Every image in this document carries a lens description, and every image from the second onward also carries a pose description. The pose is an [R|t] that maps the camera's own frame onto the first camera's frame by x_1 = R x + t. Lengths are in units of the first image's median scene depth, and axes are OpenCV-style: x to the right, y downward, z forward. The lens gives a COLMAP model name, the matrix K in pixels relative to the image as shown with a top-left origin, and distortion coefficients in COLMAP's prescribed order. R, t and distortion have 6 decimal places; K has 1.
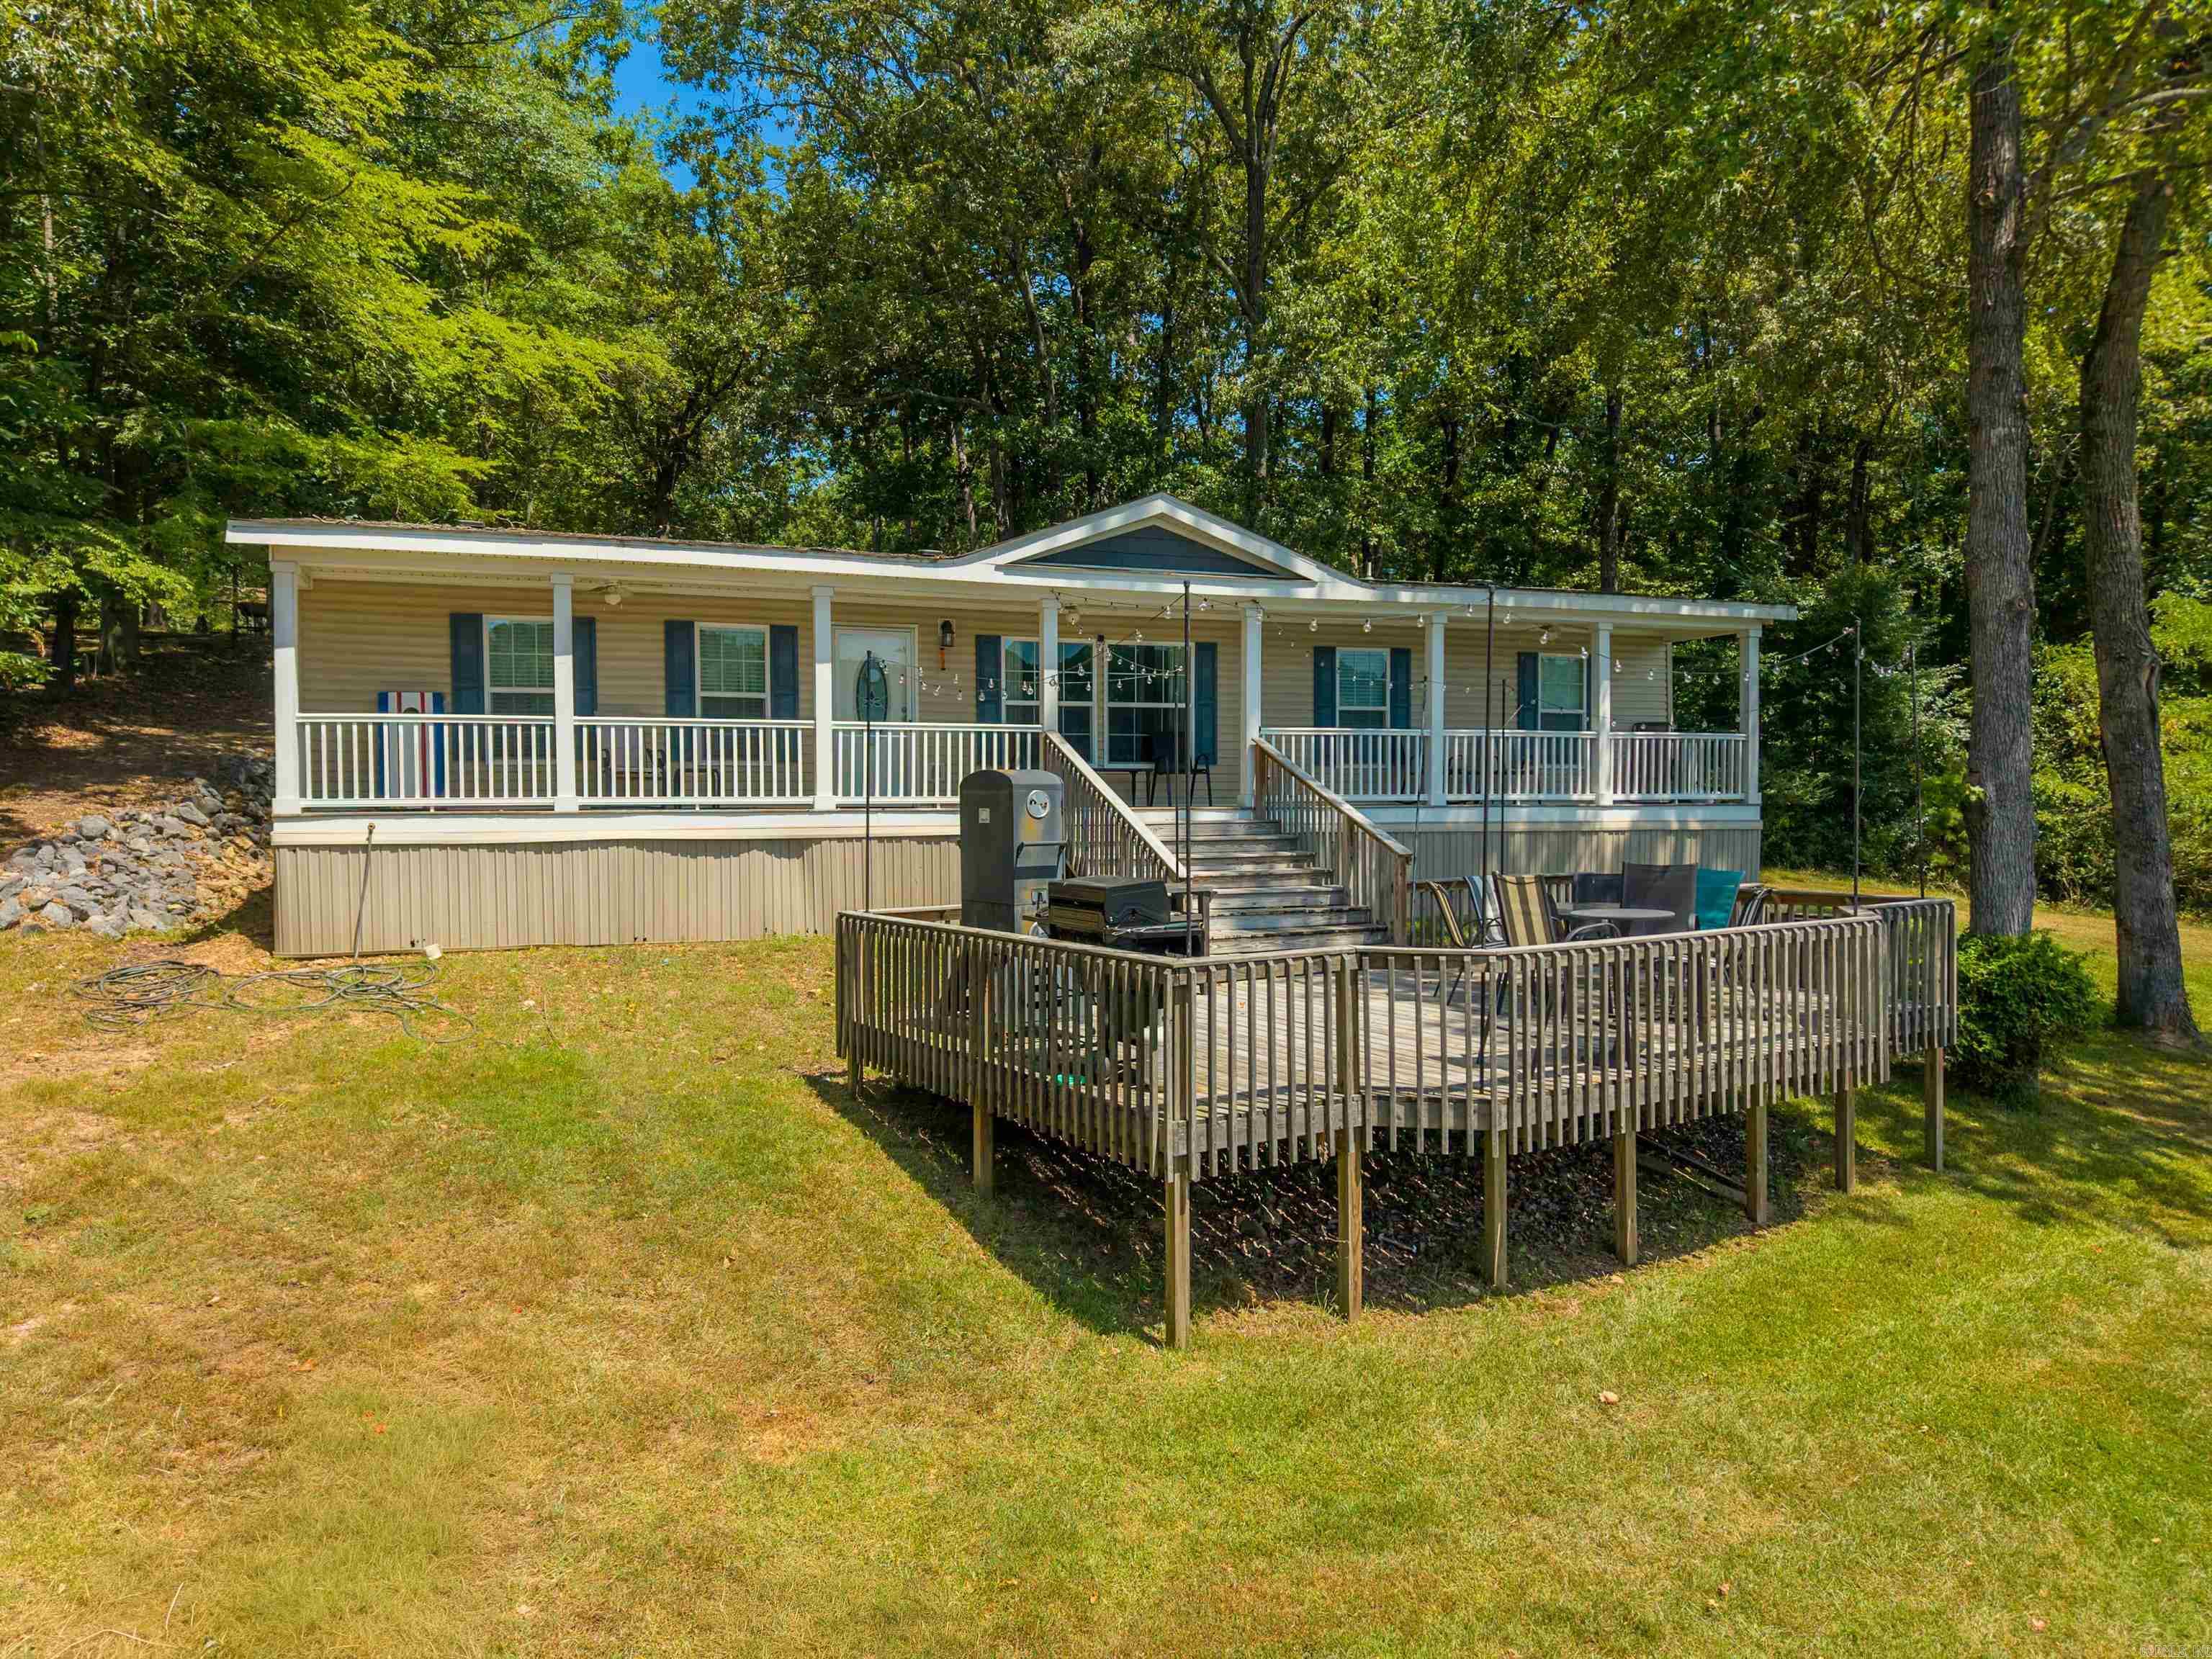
lens RADIAL K [[1499.7, 0, 1106.2], [0, 1499.7, 855.7], [0, 0, 1]] dist [-0.003159, -0.003242]
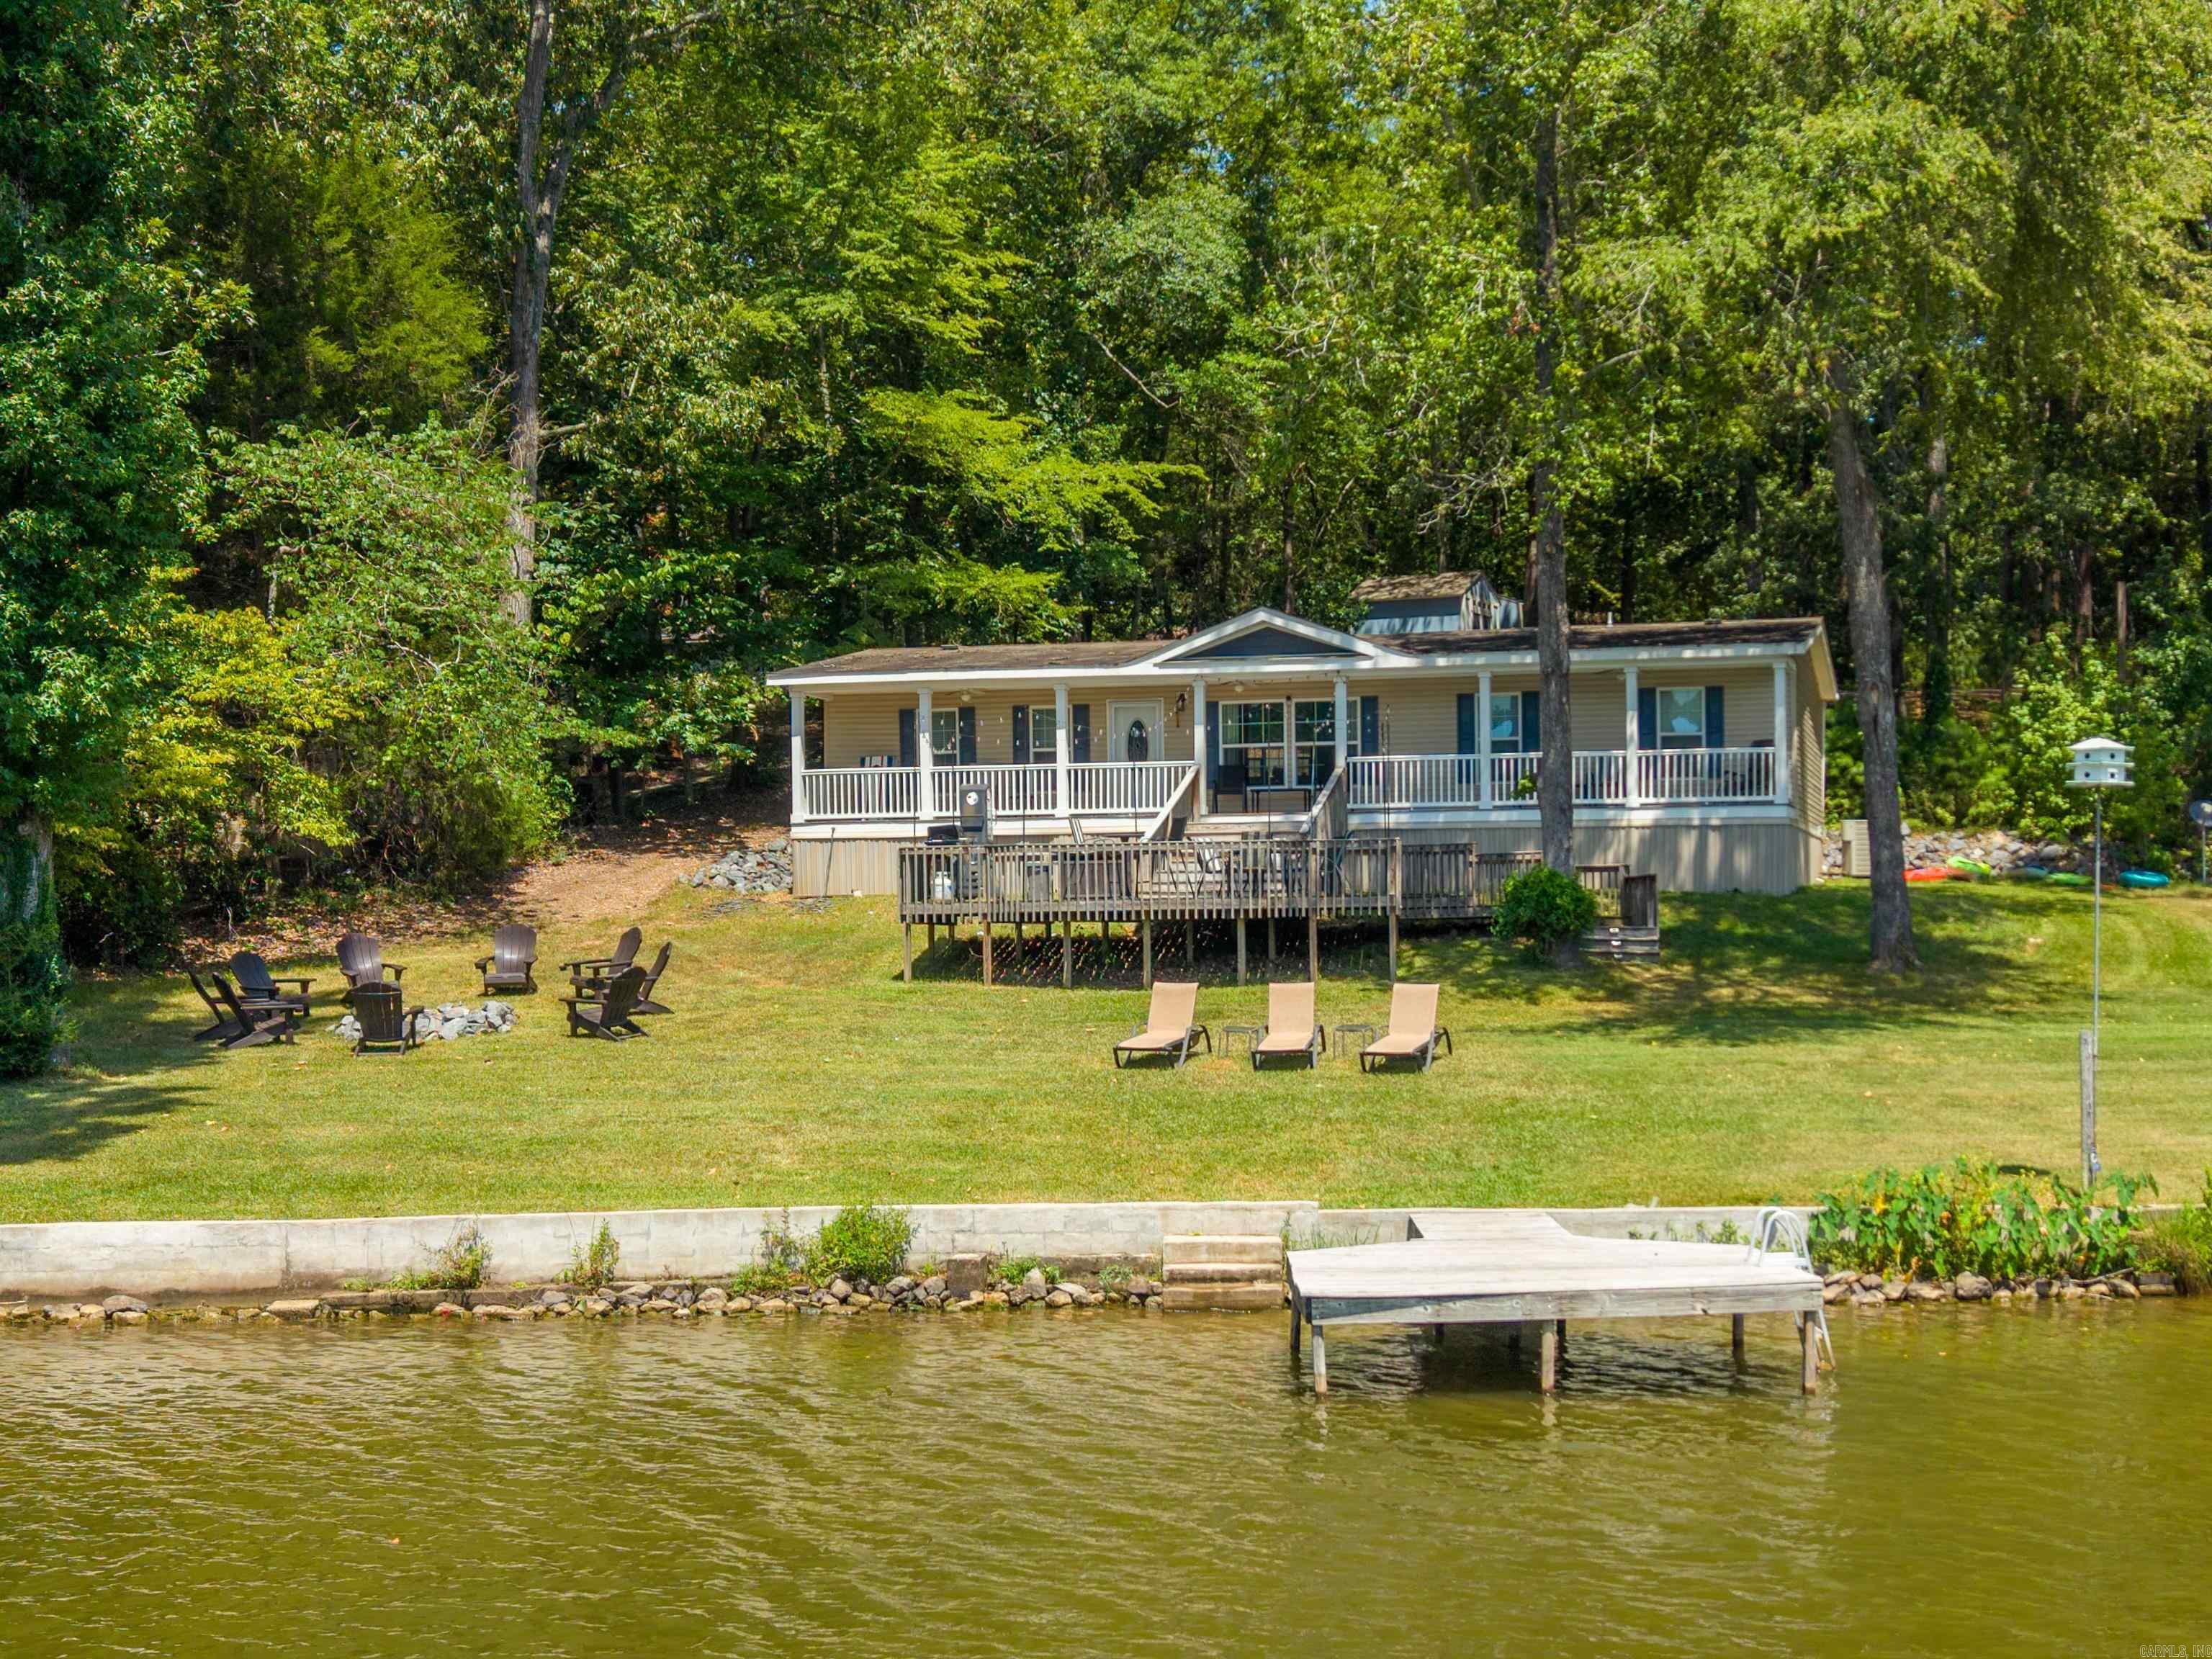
lens RADIAL K [[3091.5, 0, 1336.0], [0, 3091.5, 1143.2], [0, 0, 1]] dist [-0.036073, 0.026332]
pose [[0.832865, 0.032351, -0.552529, 1.842623], [-0.016355, 0.999293, 0.033855, 0.196560], [0.553234, -0.019160, 0.832805, -1.588097]]
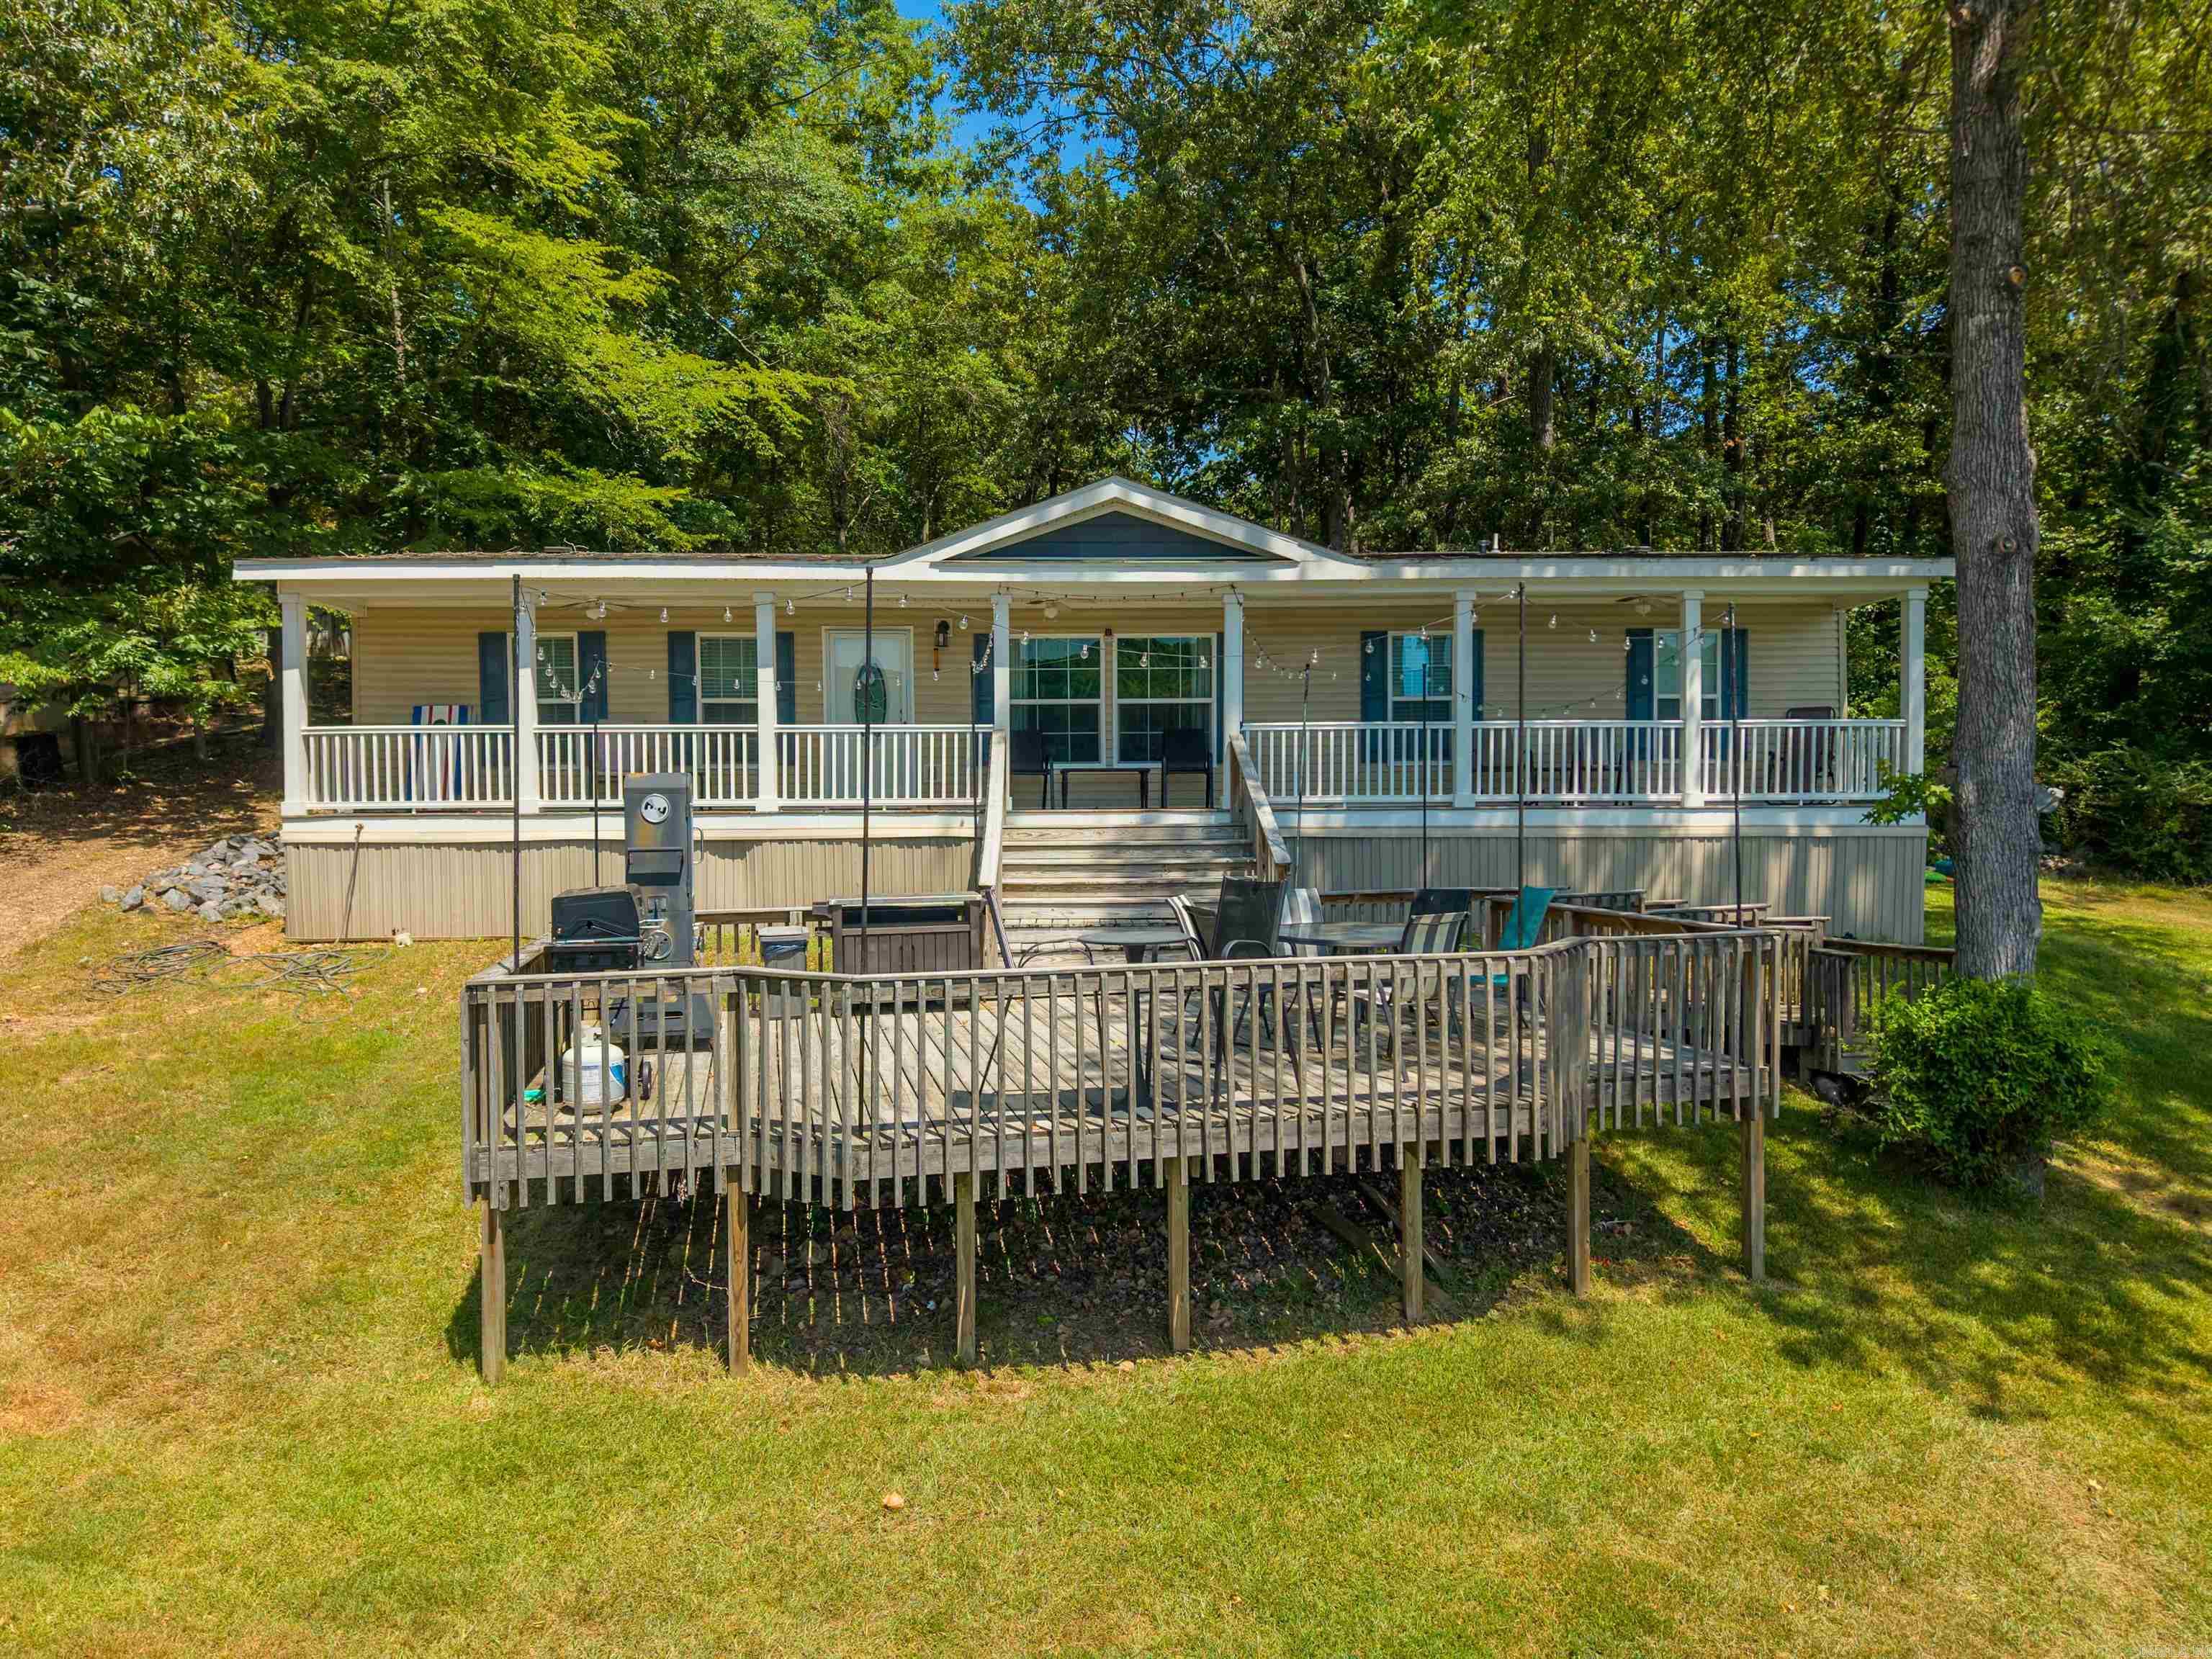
lens RADIAL K [[1499.7, 0, 1106.2], [0, 1499.7, 855.7], [0, 0, 1]] dist [-0.003159, -0.003242]
pose [[0.944252, 0.010909, -0.329042, 0.340360], [-0.010736, 0.999940, 0.002344, -0.005357], [0.329047, 0.001319, 0.944312, 0.106243]]
